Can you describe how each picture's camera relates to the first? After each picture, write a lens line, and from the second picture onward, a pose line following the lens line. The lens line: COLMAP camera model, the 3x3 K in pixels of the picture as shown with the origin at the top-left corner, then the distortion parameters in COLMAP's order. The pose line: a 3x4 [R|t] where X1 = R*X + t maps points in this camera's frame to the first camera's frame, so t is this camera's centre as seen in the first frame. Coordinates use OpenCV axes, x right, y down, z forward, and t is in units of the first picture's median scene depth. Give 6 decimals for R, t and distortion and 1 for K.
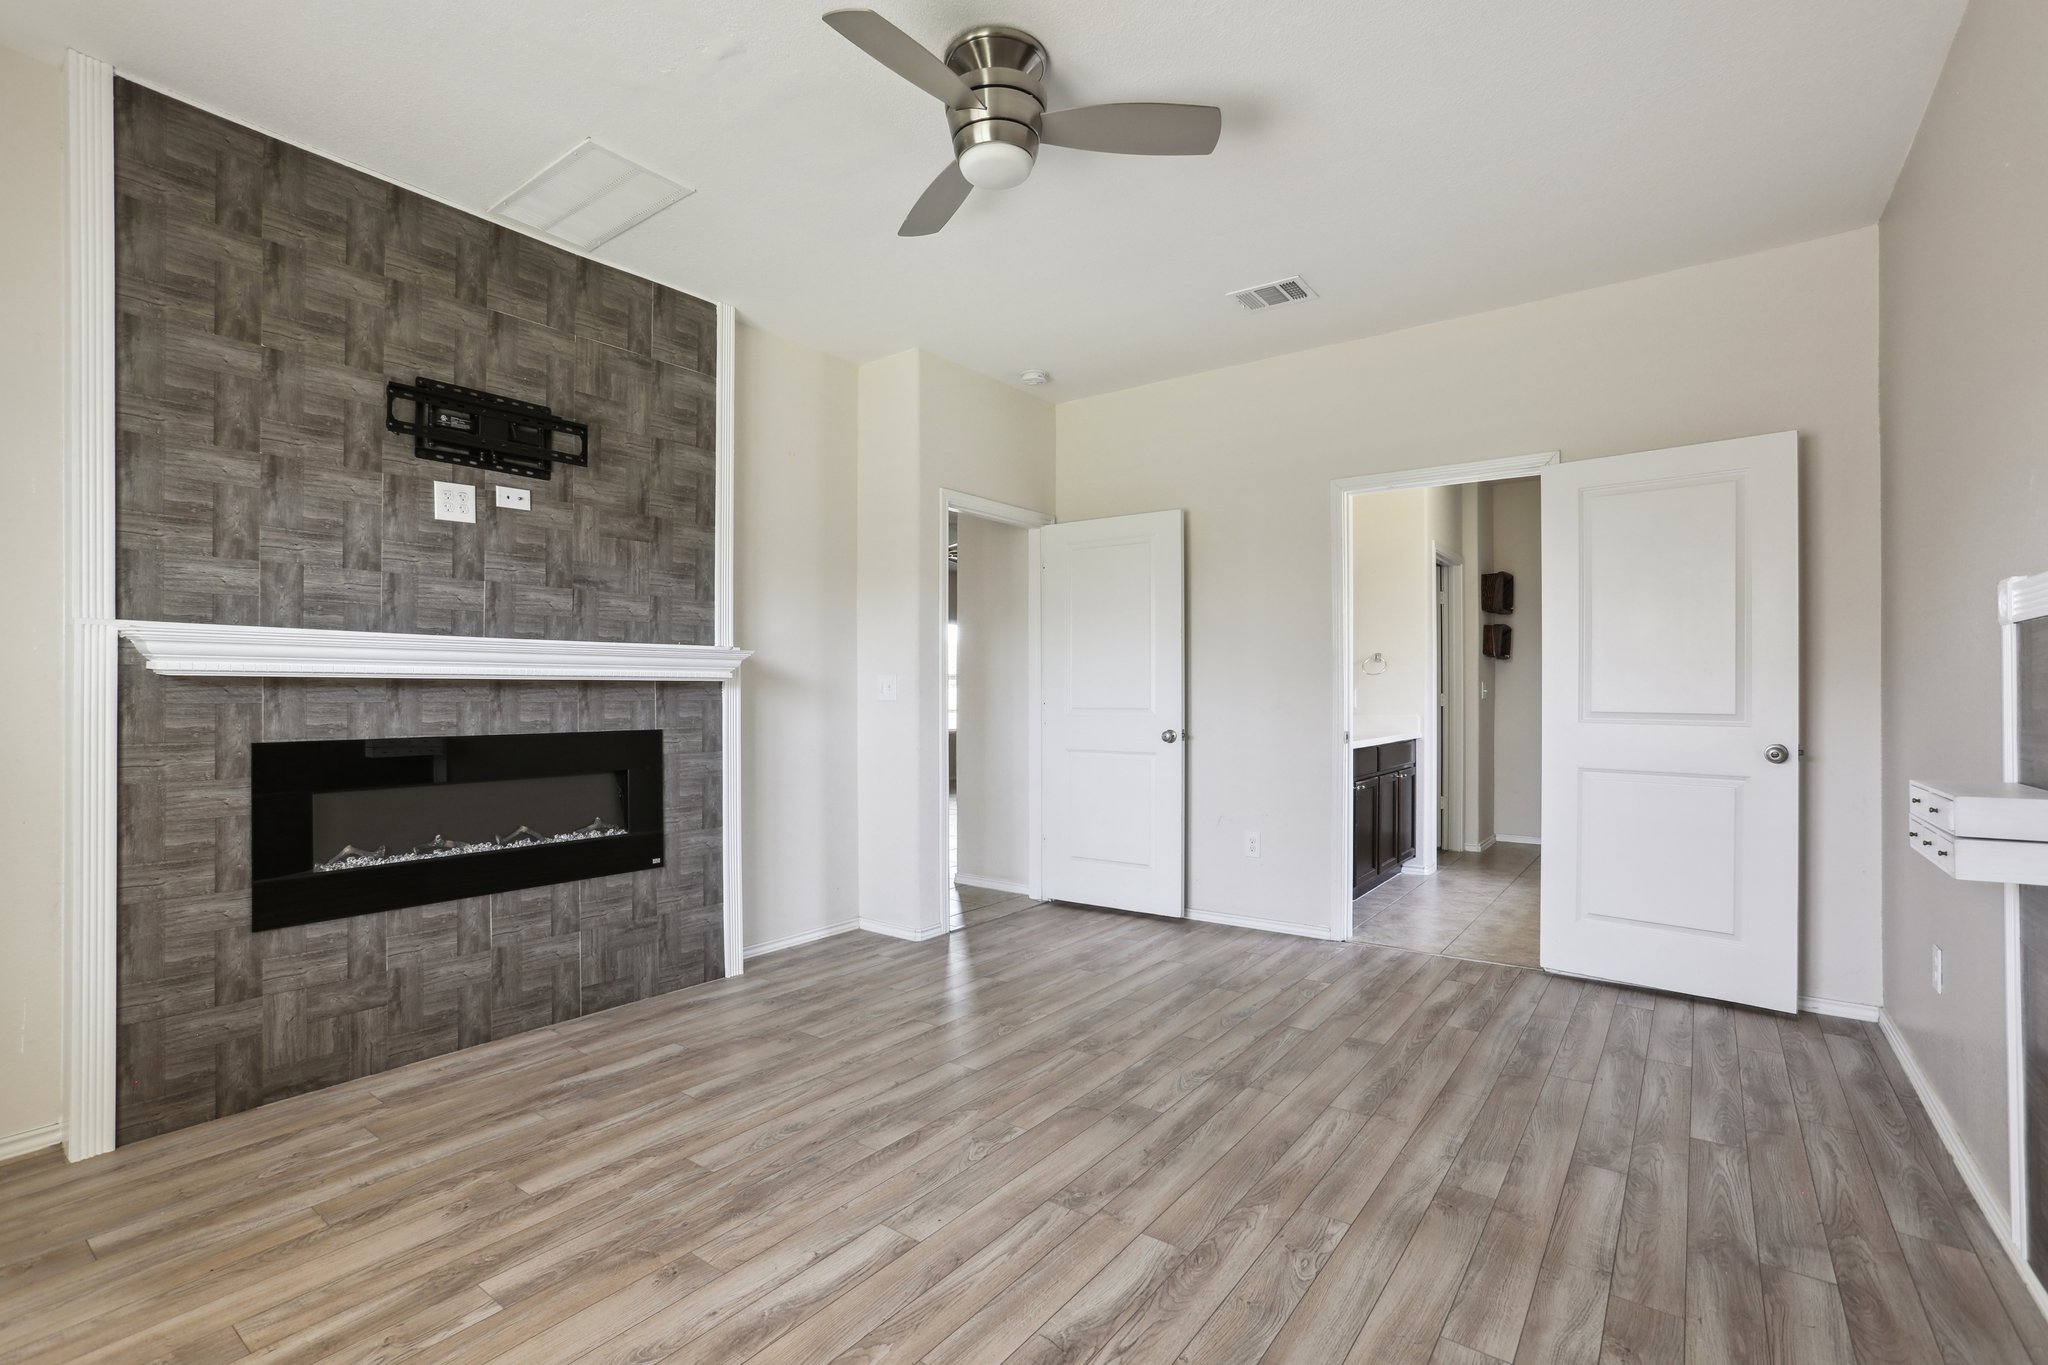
lens RADIAL K [[938.6, 0, 1010.5], [0, 938.6, 685.2], [0, 0, 1]] dist [-0.040785, 0.006691]
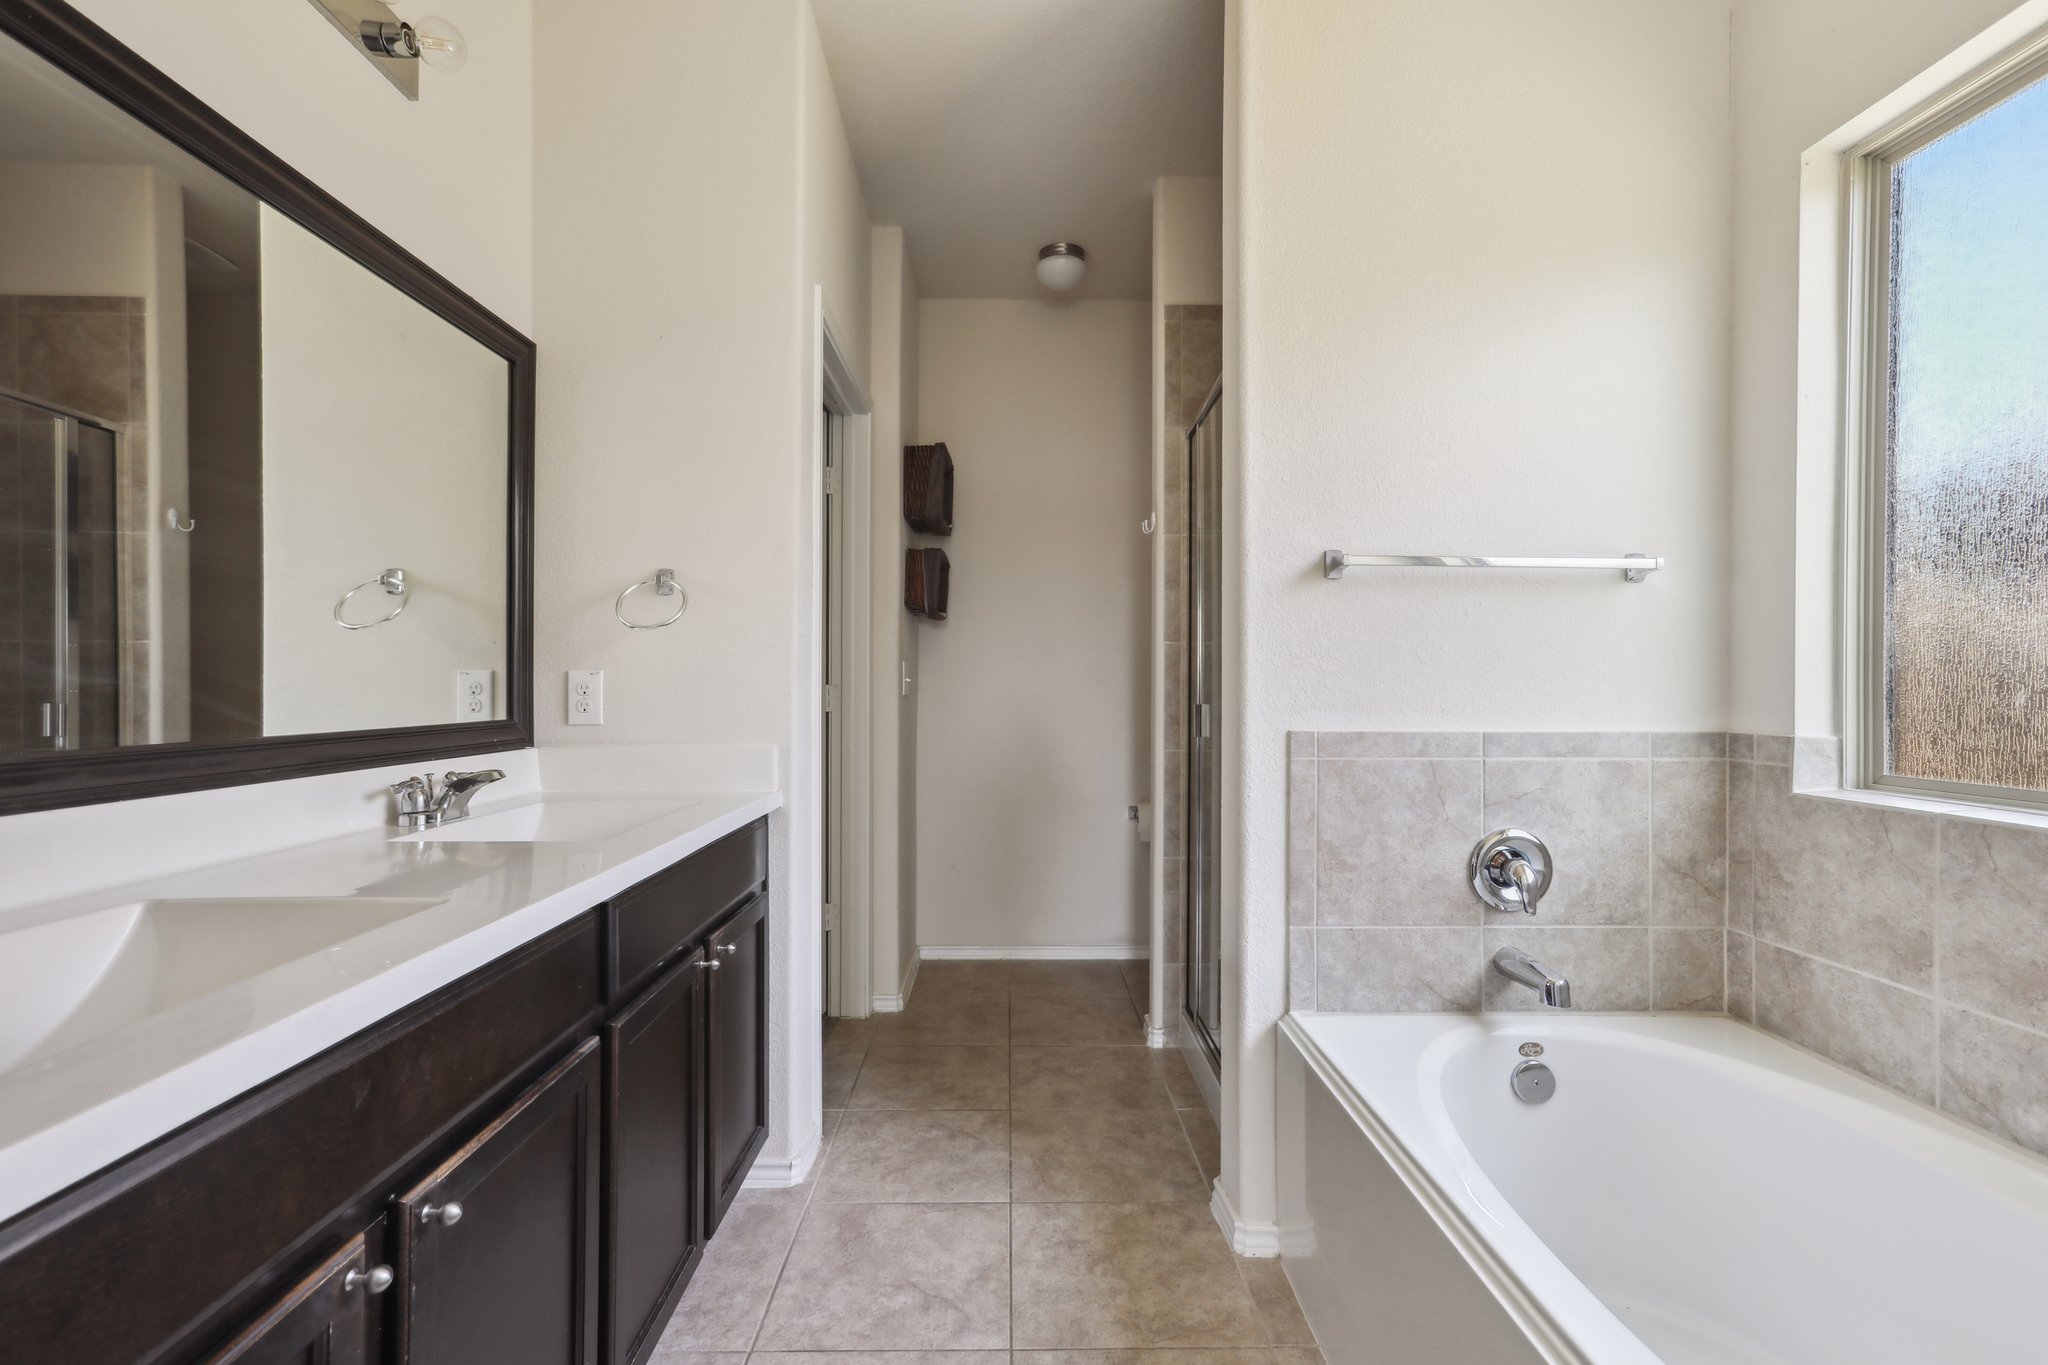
lens RADIAL K [[938.6, 0, 1018.2], [0, 938.6, 685.4], [0, 0, 1]] dist [-0.040785, 0.006691]
pose [[0.795339, 0.000226, 0.606165, 0.252744], [-0.006849, 0.999939, 0.008613, 0.004437], [-0.606126, -0.011002, 0.795293, 0.565611]]
